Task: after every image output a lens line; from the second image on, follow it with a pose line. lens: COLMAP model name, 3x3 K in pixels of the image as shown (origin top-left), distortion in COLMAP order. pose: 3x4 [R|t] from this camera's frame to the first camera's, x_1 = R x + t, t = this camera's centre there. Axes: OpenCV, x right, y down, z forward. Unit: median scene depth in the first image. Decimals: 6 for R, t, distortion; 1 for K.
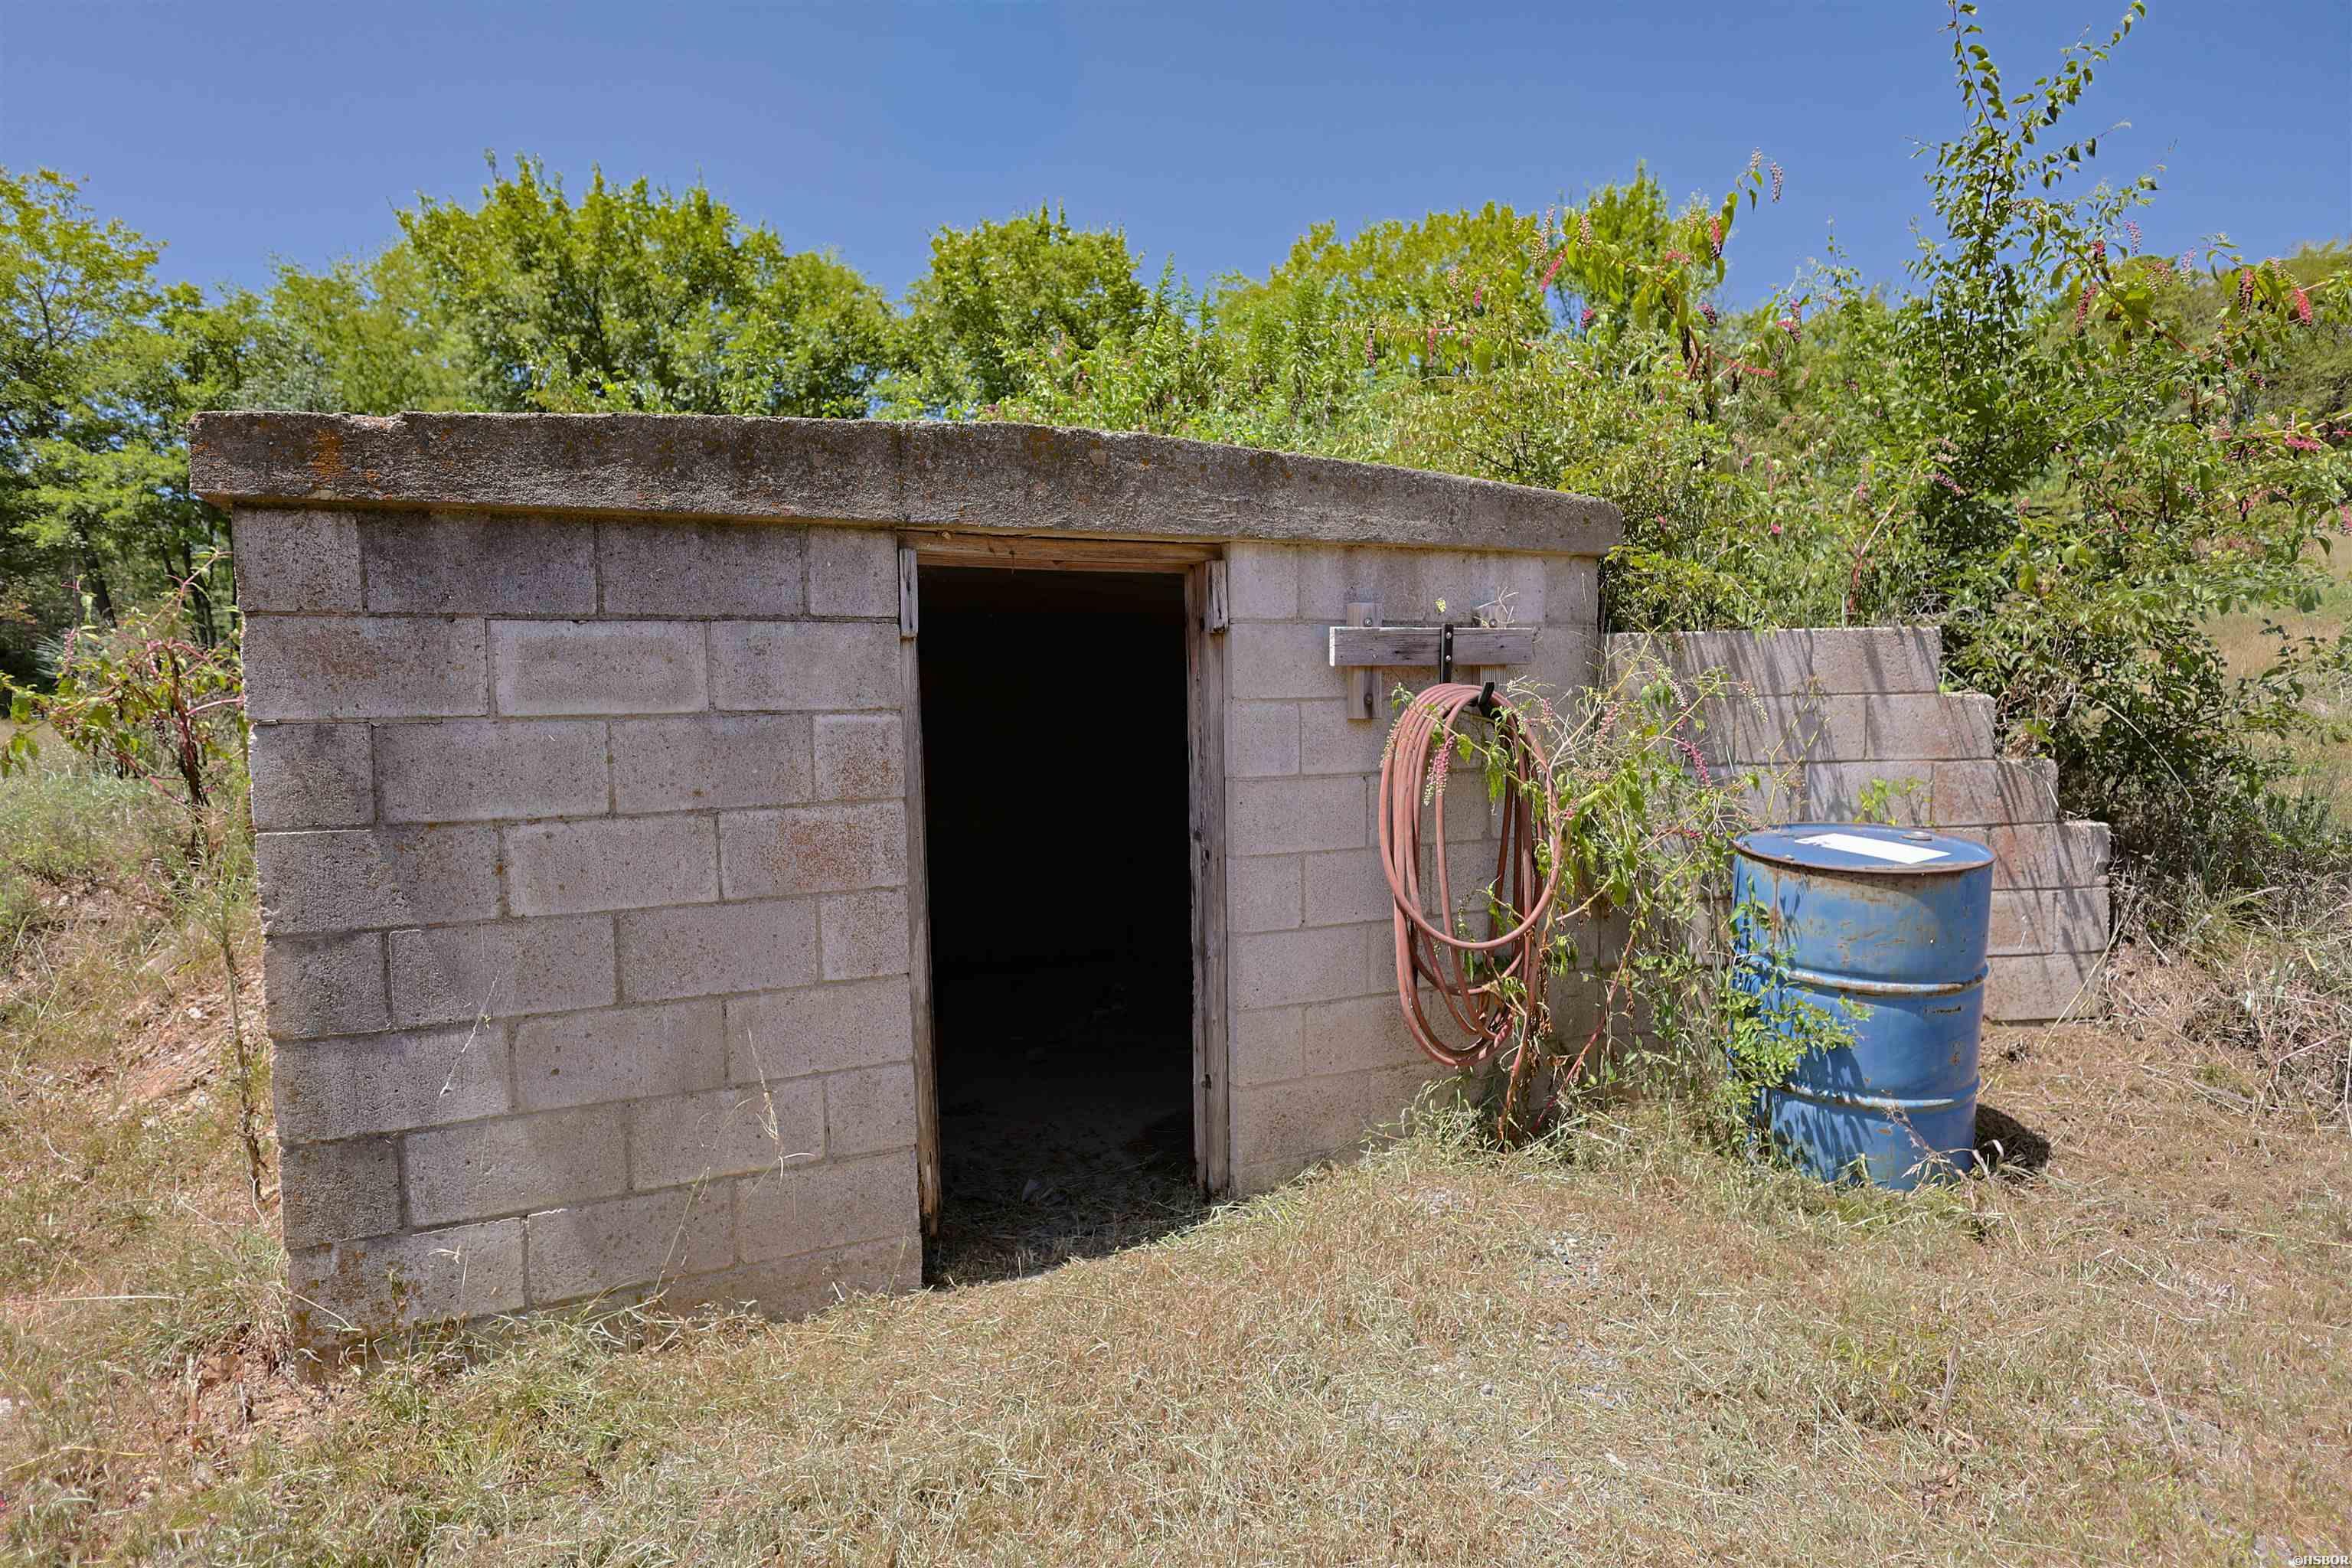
lens RADIAL K [[1148.3, 0, 1176.0], [0, 1148.3, 784.0], [0, 0, 1]] dist [-0.003489, -0.000249]
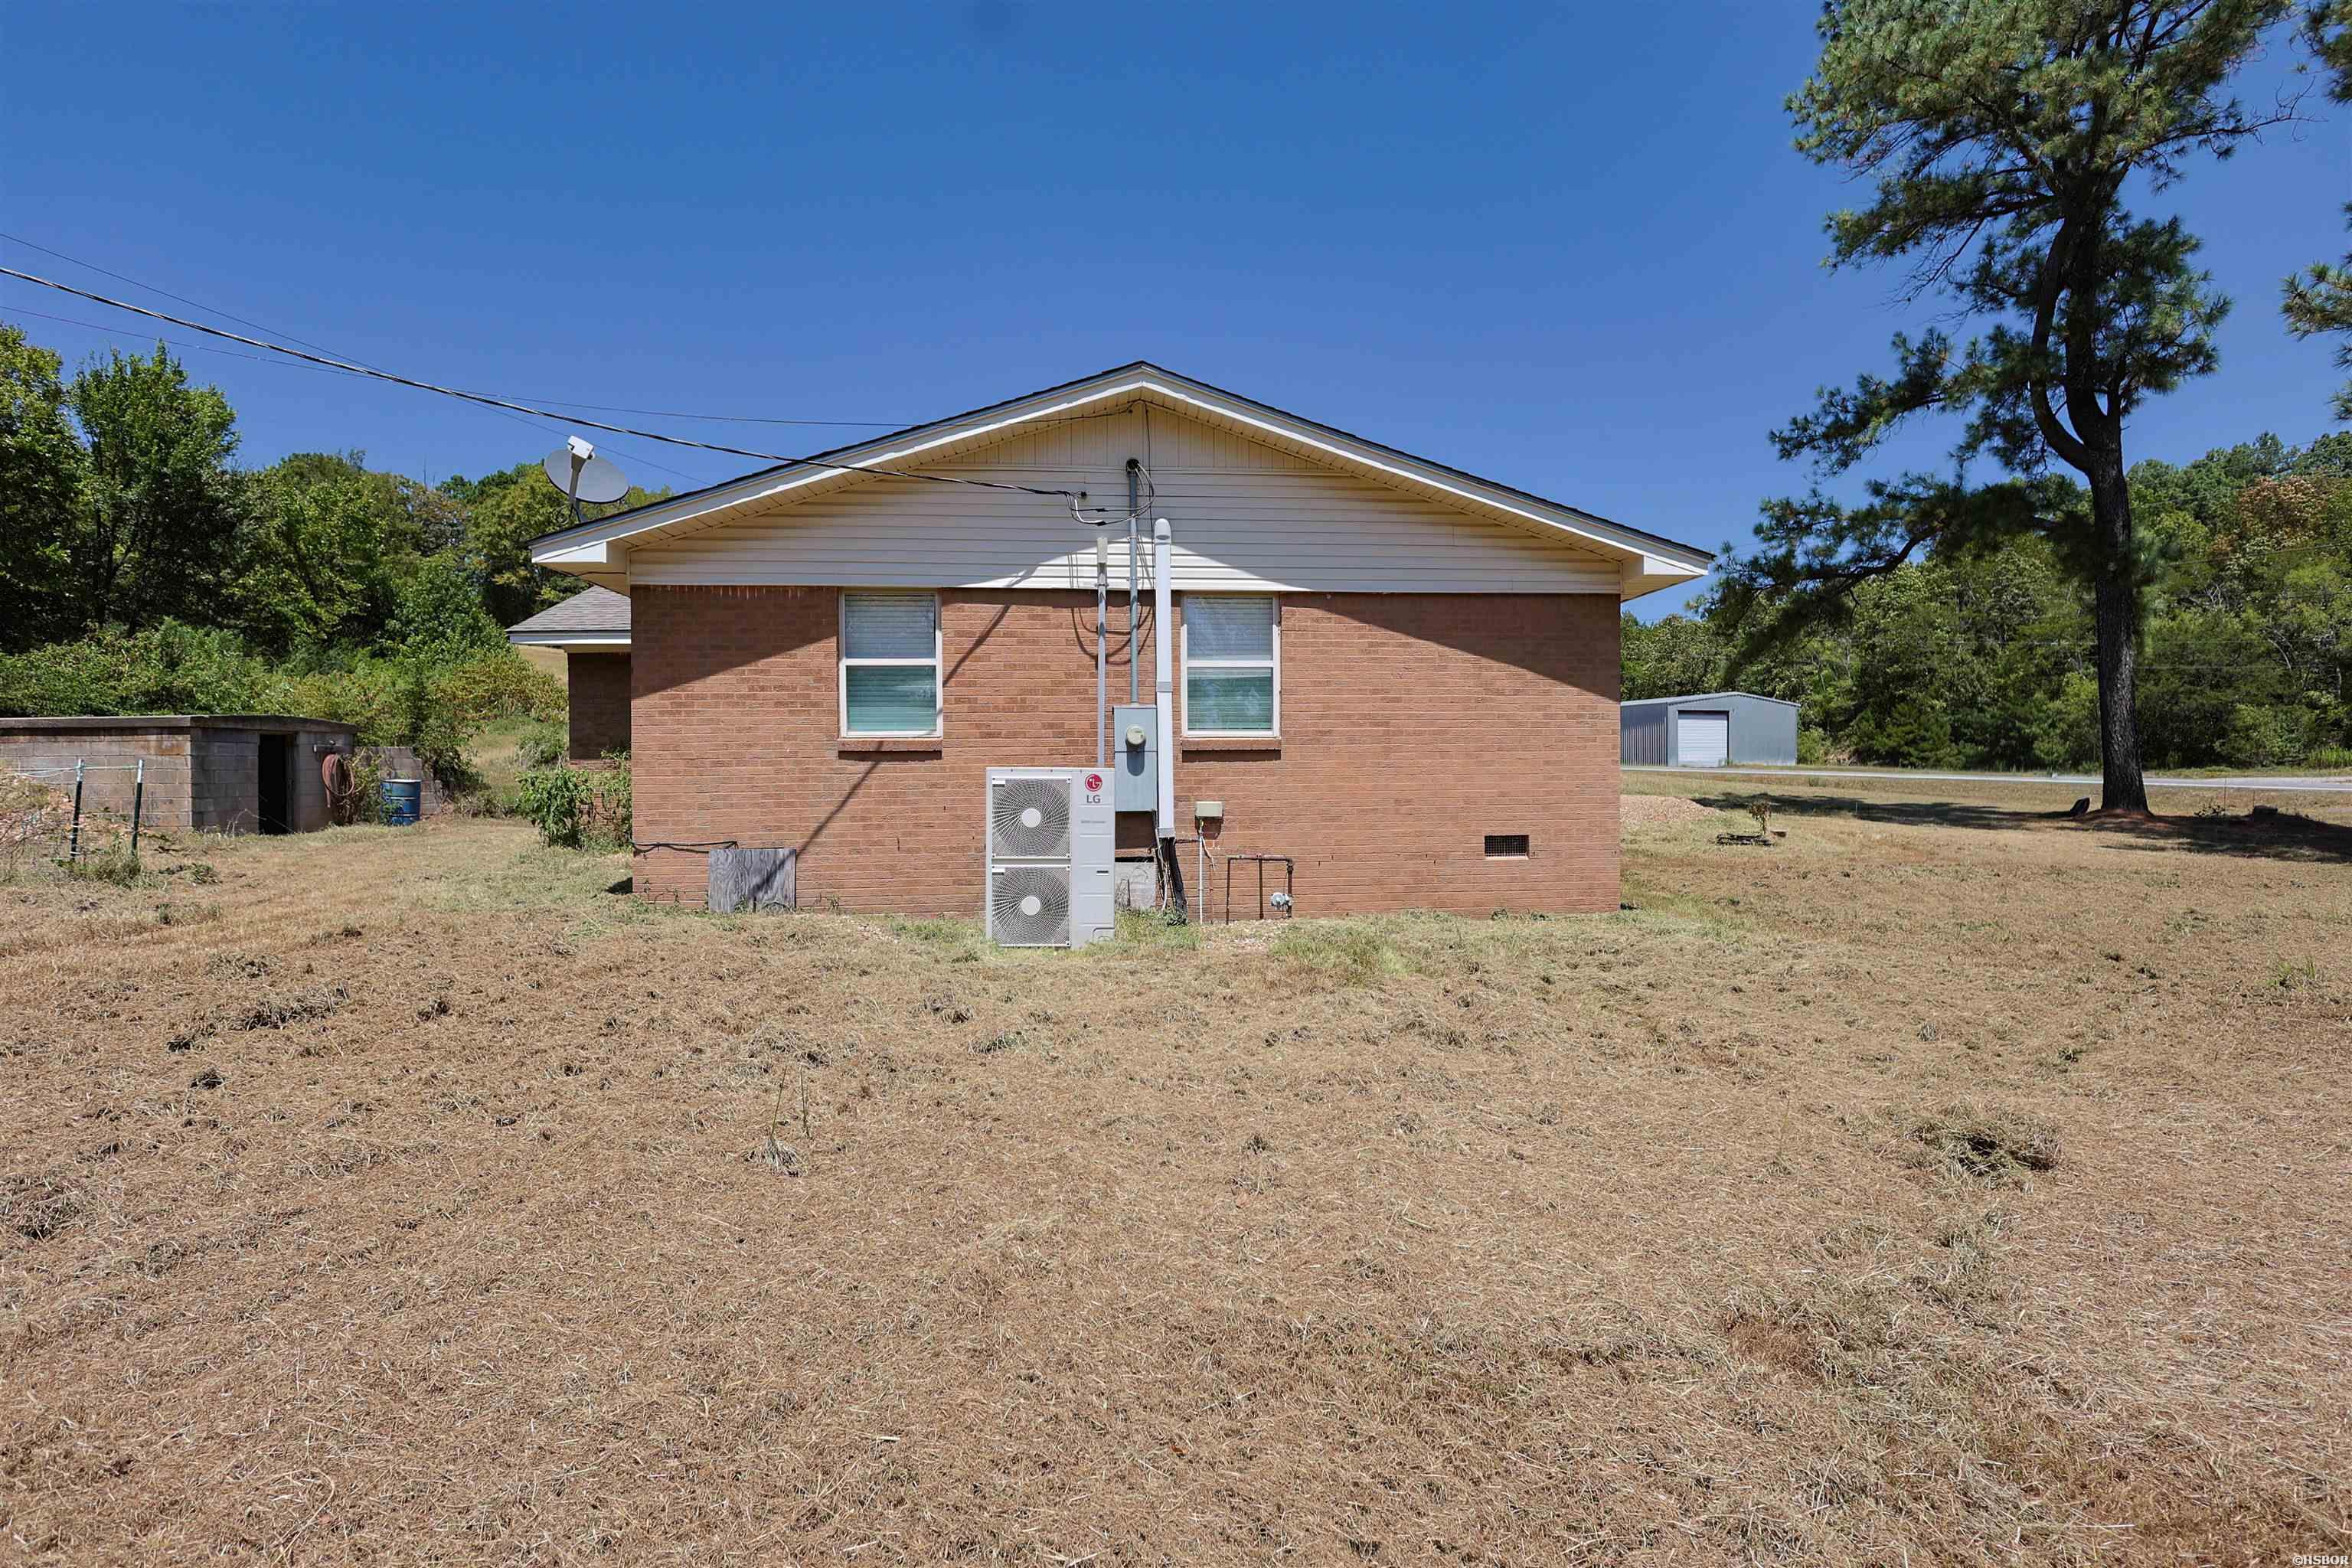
lens RADIAL K [[1148.3, 0, 1176.0], [0, 1148.3, 784.0], [0, 0, 1]] dist [-0.003489, -0.000249]
pose [[0.387495, 0.009611, 0.921822, -3.597962], [0.038597, 0.998900, -0.026640, 0.400064], [-0.921064, 0.045902, 0.386697, -5.418161]]
